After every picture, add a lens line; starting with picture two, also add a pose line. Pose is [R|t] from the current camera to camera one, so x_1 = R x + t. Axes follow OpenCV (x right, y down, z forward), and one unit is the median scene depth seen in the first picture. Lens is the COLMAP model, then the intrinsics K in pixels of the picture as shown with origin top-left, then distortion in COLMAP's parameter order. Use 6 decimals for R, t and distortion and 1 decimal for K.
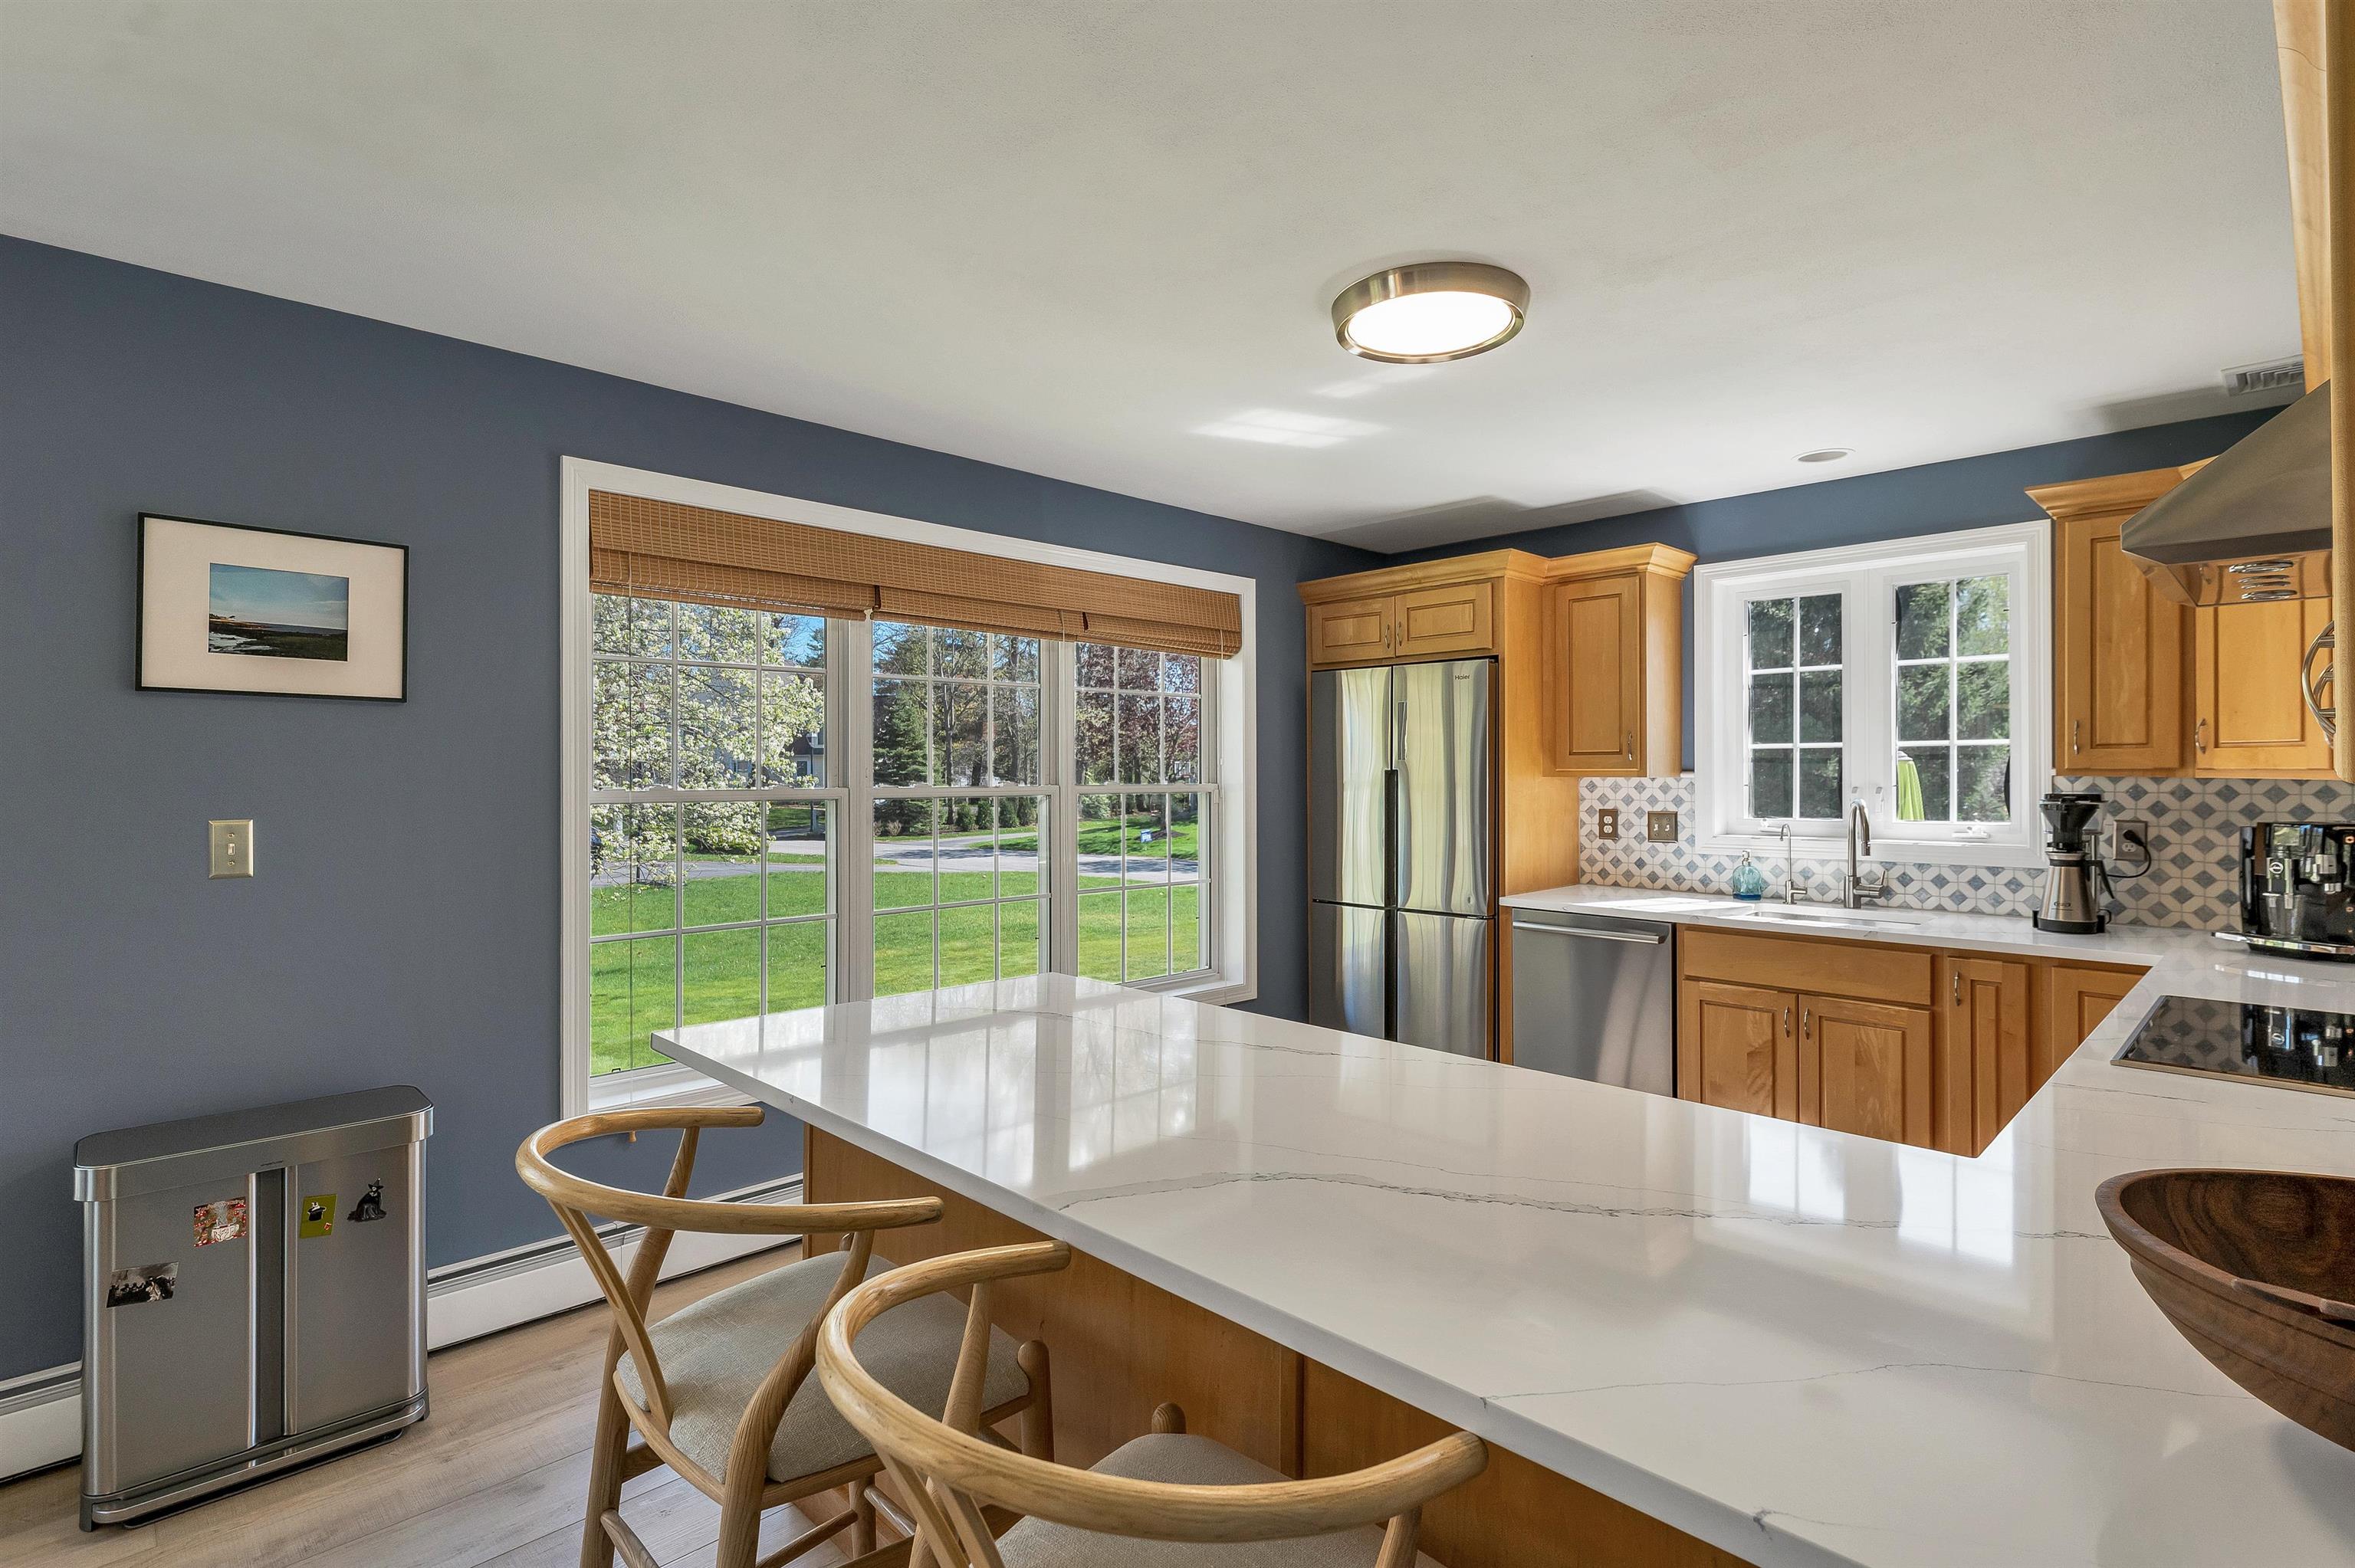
lens RADIAL K [[1144.2, 0, 1175.9], [0, 1144.2, 771.1], [0, 0, 1]] dist [0.000440, -0.000078]
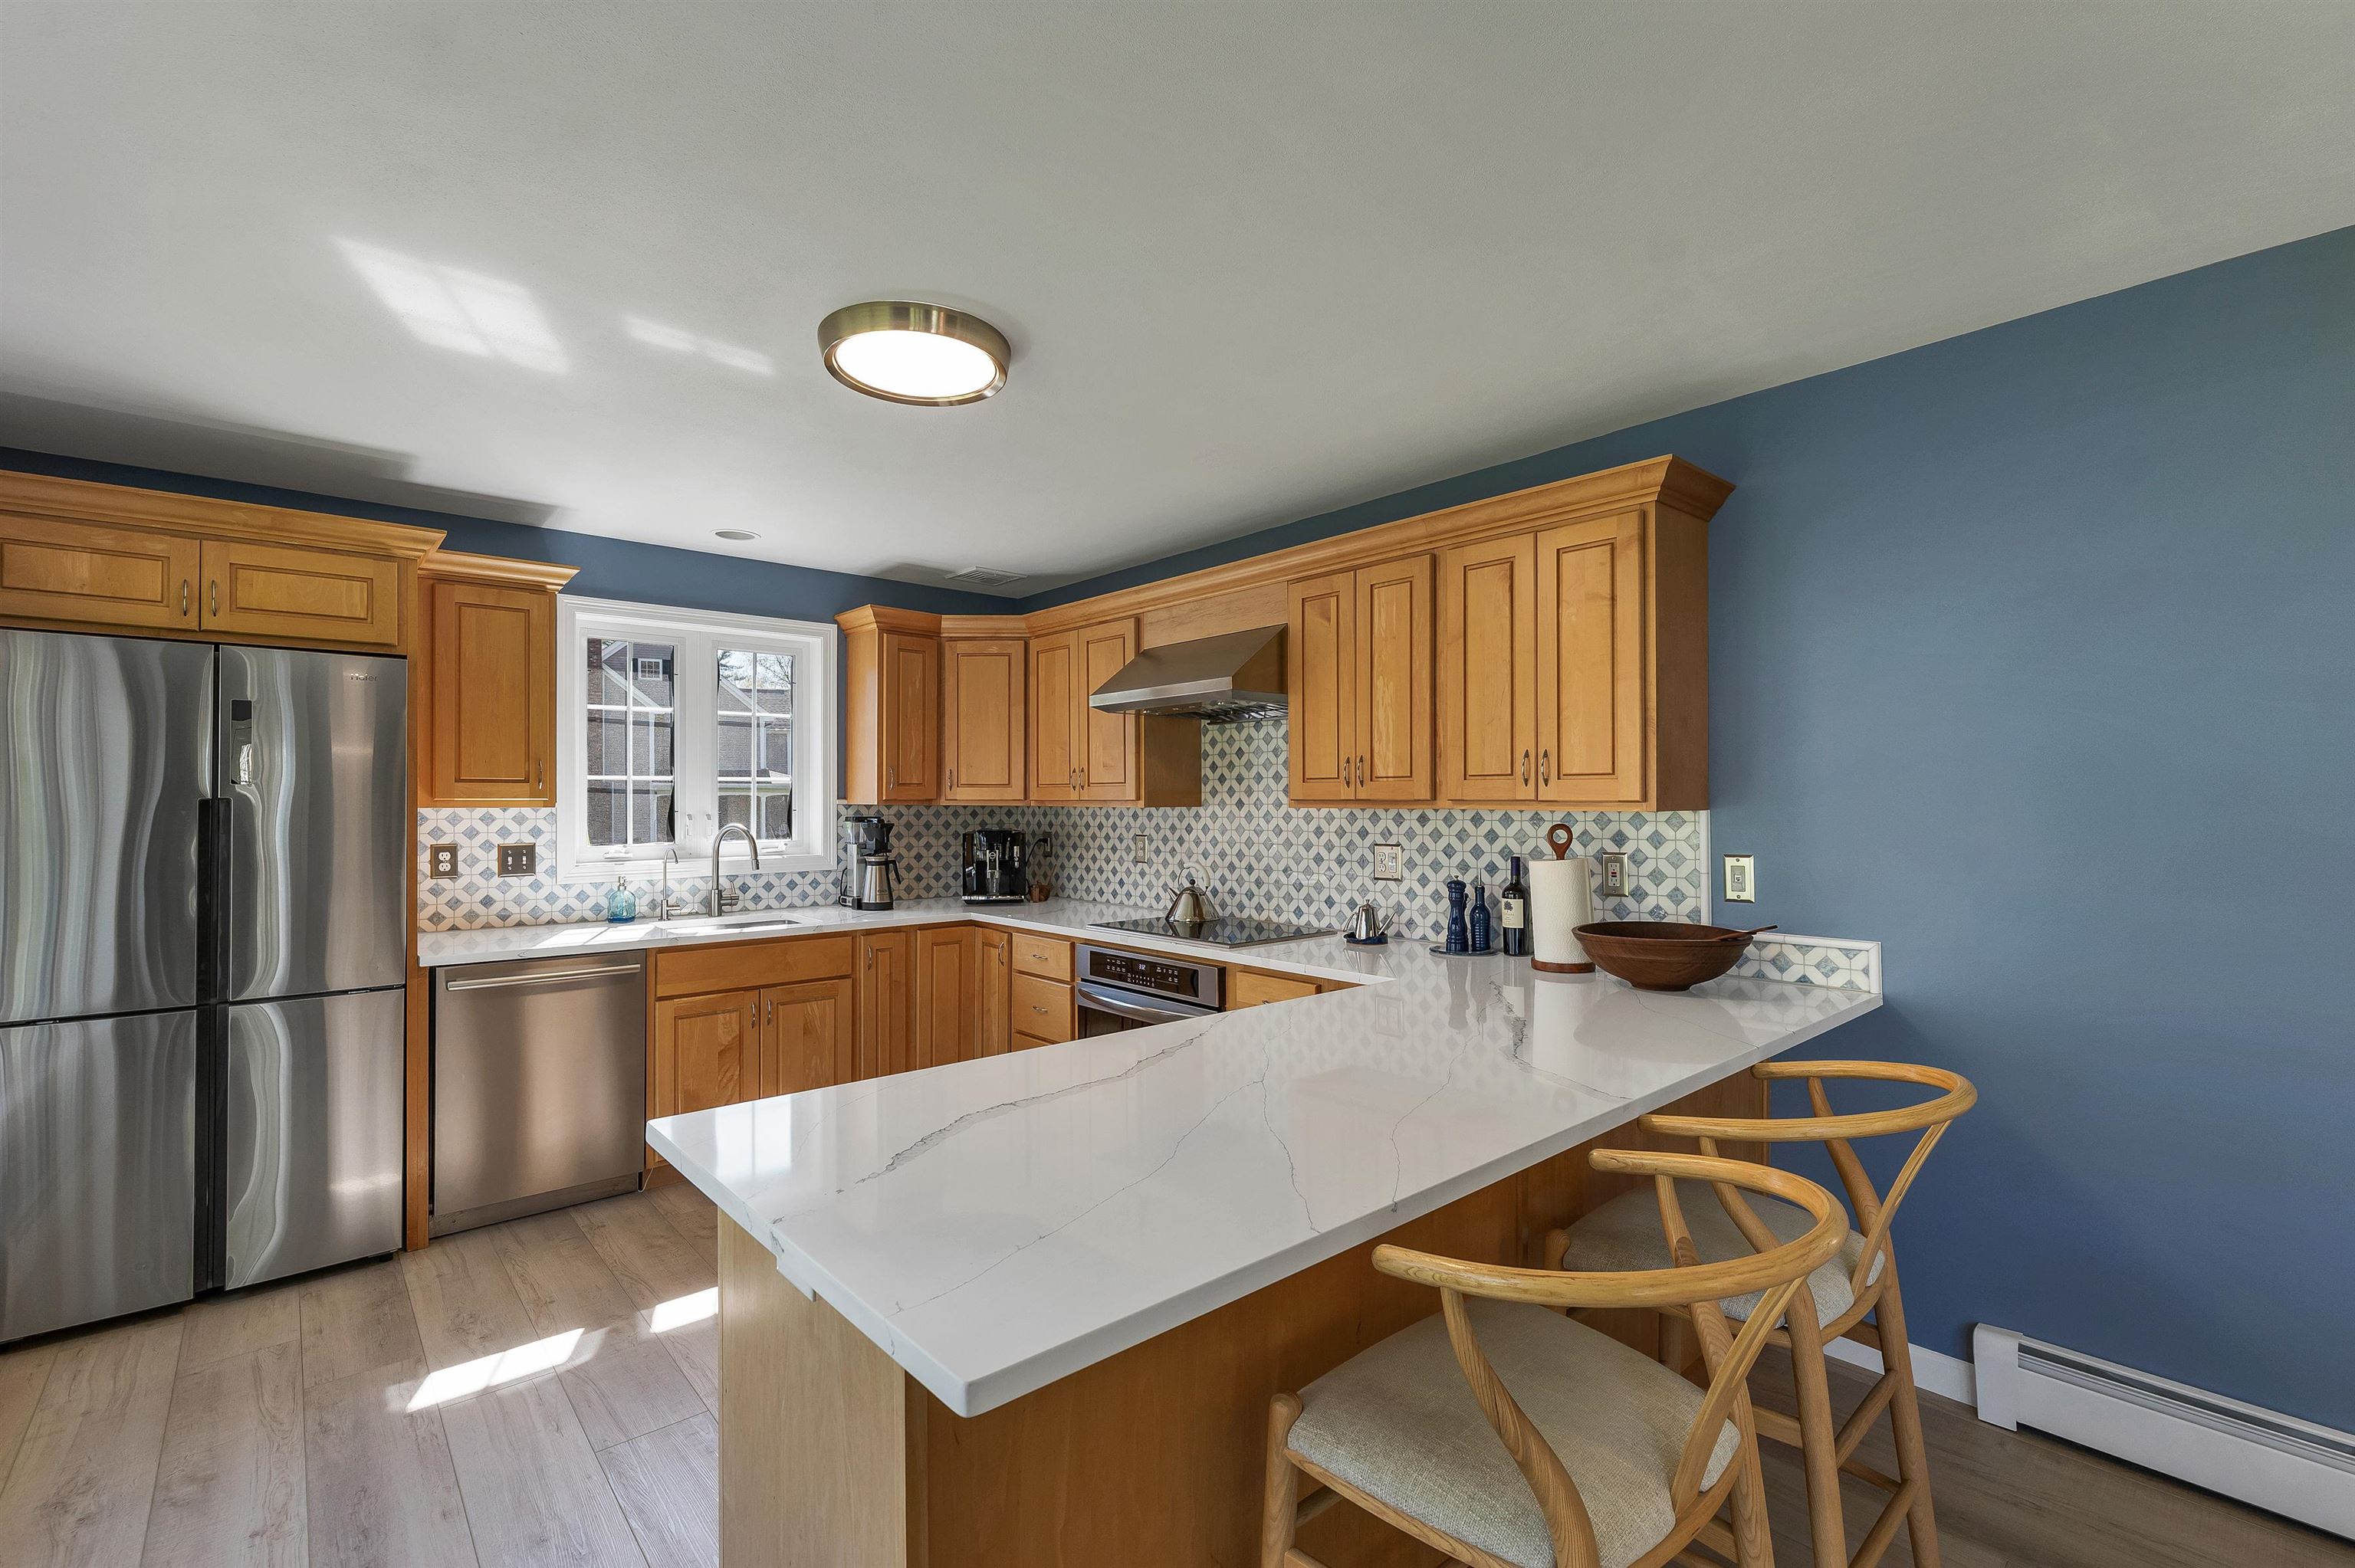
lens RADIAL K [[1015.1, 0, 1176.6], [0, 1015.1, 786.9], [0, 0, 1]] dist [0.006130, -0.002308]
pose [[0.057400, 0.015532, 0.998230, -0.392685], [0.000911, 0.999878, -0.015610, 0.002043], [-0.998351, 0.001806, 0.057379, 0.416289]]
